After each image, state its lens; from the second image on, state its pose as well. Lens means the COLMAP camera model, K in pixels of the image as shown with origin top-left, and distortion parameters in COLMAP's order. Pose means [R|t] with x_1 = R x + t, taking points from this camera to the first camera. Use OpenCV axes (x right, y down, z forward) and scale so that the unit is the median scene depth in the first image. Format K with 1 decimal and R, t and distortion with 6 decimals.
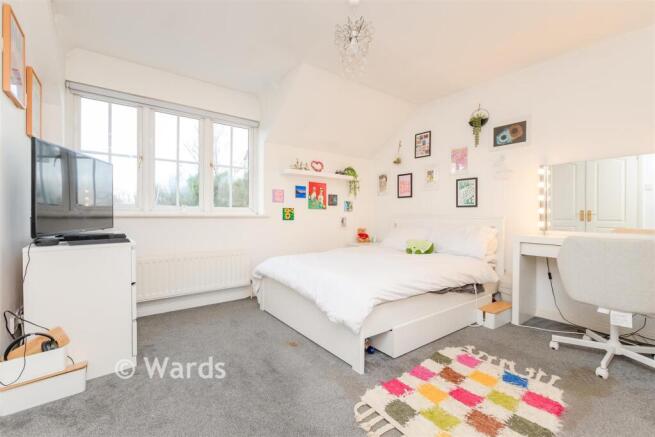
lens RADIAL K [[286.6, 0, 327.5], [0, 286.6, 218.5], [0, 0, 1]] dist [0.000444, 0.000103]
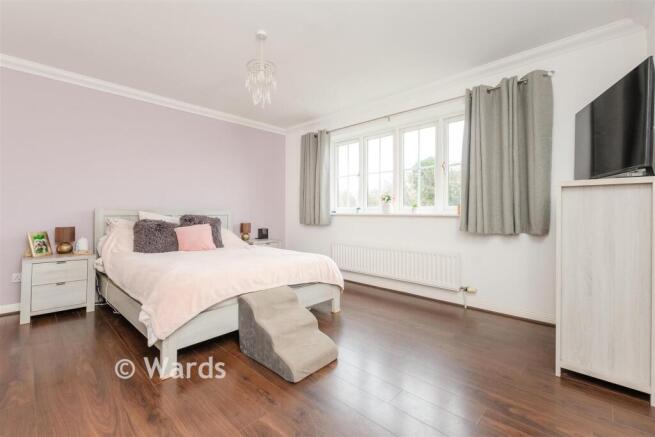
lens RADIAL K [[286.6, 0, 327.5], [0, 286.6, 218.5], [0, 0, 1]] dist [0.000444, 0.000103]
pose [[0.163110, 0.015574, -0.986485, 0.728326], [-0.016617, 0.999777, 0.013037, -0.003798], [0.986468, 0.014266, 0.163333, 0.555370]]
